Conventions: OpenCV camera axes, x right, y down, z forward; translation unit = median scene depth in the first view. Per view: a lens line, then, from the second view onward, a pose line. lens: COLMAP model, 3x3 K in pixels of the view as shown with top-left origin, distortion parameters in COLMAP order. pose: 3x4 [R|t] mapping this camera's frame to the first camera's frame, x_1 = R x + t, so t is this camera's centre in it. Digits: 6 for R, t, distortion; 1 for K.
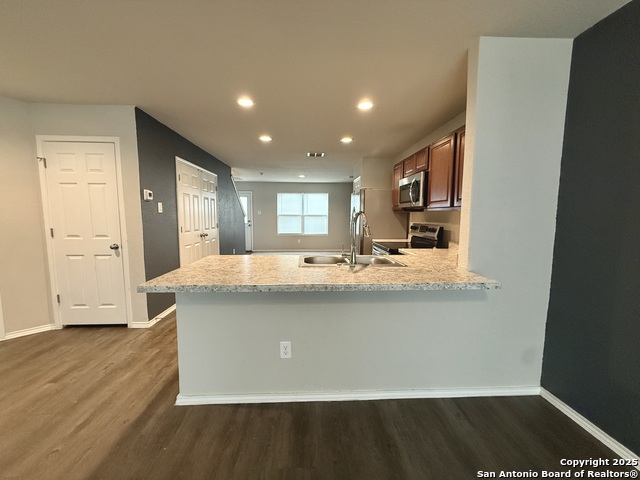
lens RADIAL K [[255.2, 0, 318.6], [0, 255.2, 239.3], [0, 0, 1]] dist [0.001032, -0.000674]
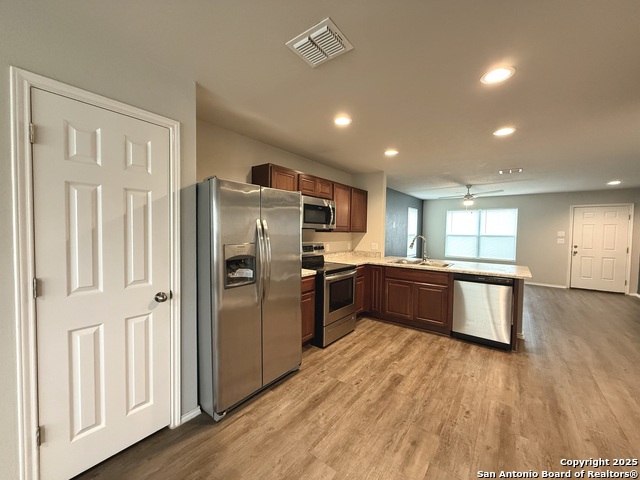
lens RADIAL K [[255.2, 0, 319.2], [0, 255.2, 239.4], [0, 0, 1]] dist [0.001032, -0.000674]
pose [[-0.765095, -0.039542, 0.642702, -0.346990], [0.041490, 0.993011, 0.110486, -0.223176], [-0.642579, 0.111198, -0.758108, 2.031454]]
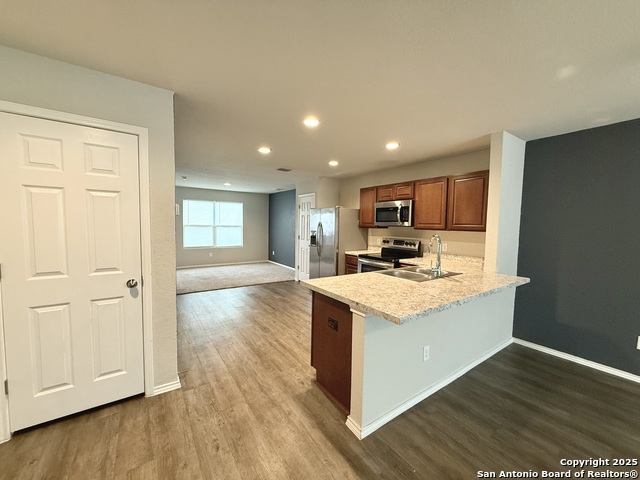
lens RADIAL K [[255.2, 0, 318.7], [0, 255.2, 239.9], [0, 0, 1]] dist [0.001032, -0.000674]
pose [[0.847681, -0.023717, 0.529977, -0.703386], [0.036047, 0.999266, -0.012938, -0.059561], [-0.529281, 0.030071, 0.847914, 0.141634]]
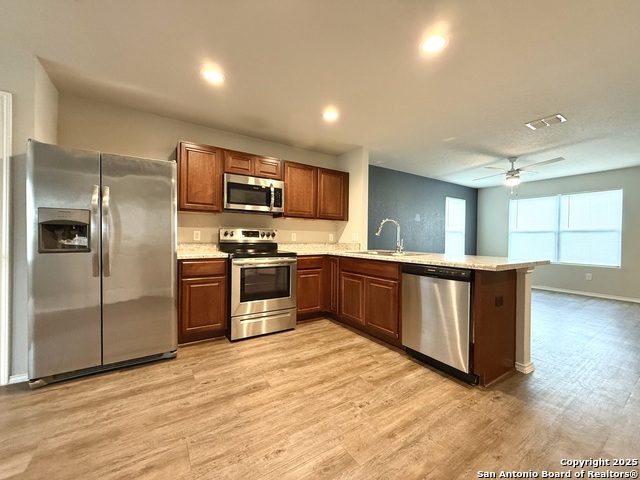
lens RADIAL K [[255.2, 0, 319.4], [0, 255.2, 240.3], [0, 0, 1]] dist [0.001032, -0.000674]
pose [[-0.508332, -0.019843, 0.860932, -0.641066], [0.065239, 0.995974, 0.061476, -0.069108], [-0.858686, 0.087417, -0.504991, 1.455517]]
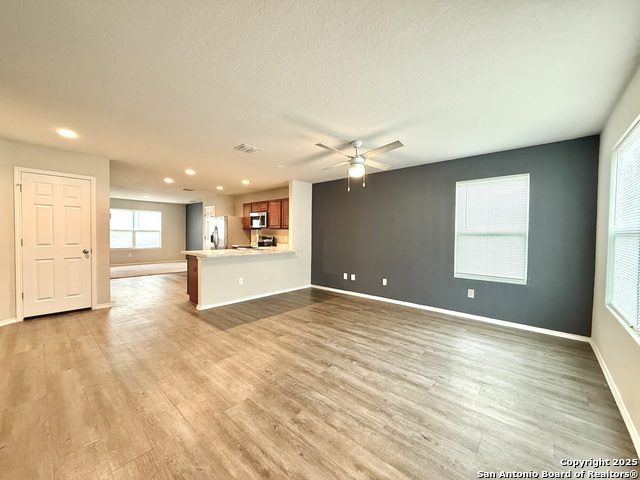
lens RADIAL K [[255.2, 0, 319.3], [0, 255.2, 239.9], [0, 0, 1]] dist [0.001032, -0.000674]
pose [[0.699088, -0.014056, 0.714897, -0.866960], [0.058328, 0.997596, -0.037425, 0.089482], [-0.712652, 0.067862, 0.698228, -0.875627]]
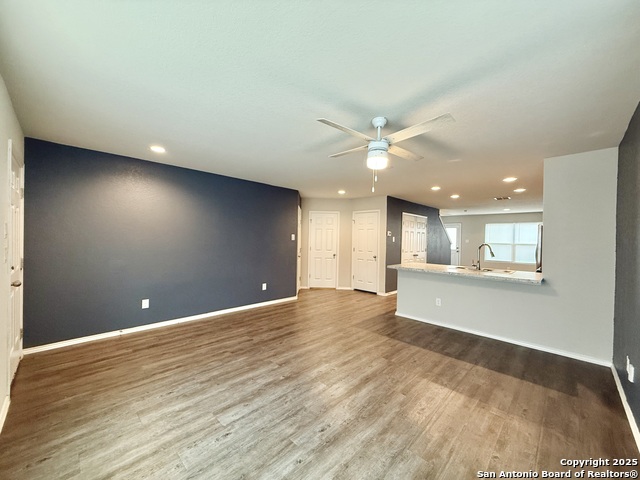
lens RADIAL K [[255.2, 0, 319.3], [0, 255.2, 239.9], [0, 0, 1]] dist [0.001032, -0.000674]
pose [[0.678407, 0.011702, -0.734593, 0.506320], [-0.083912, 0.994564, -0.061651, 0.059019], [0.729878, 0.103465, 0.675702, -0.866368]]
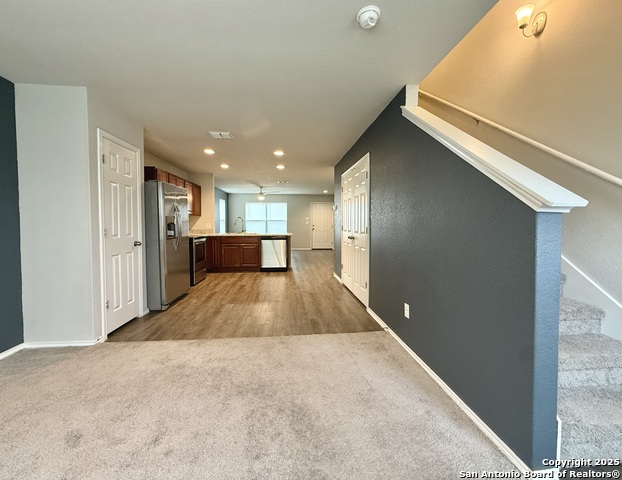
lens RADIAL K [[268.9, 0, 310.7], [0, 268.9, 235.8], [0, 0, 1]] dist [0.001047, 0.000002]
pose [[-0.998931, -0.006169, -0.045822, -0.390555], [-0.012530, 0.990094, 0.139848, -0.246515], [0.044505, 0.140273, -0.989112, 2.996084]]
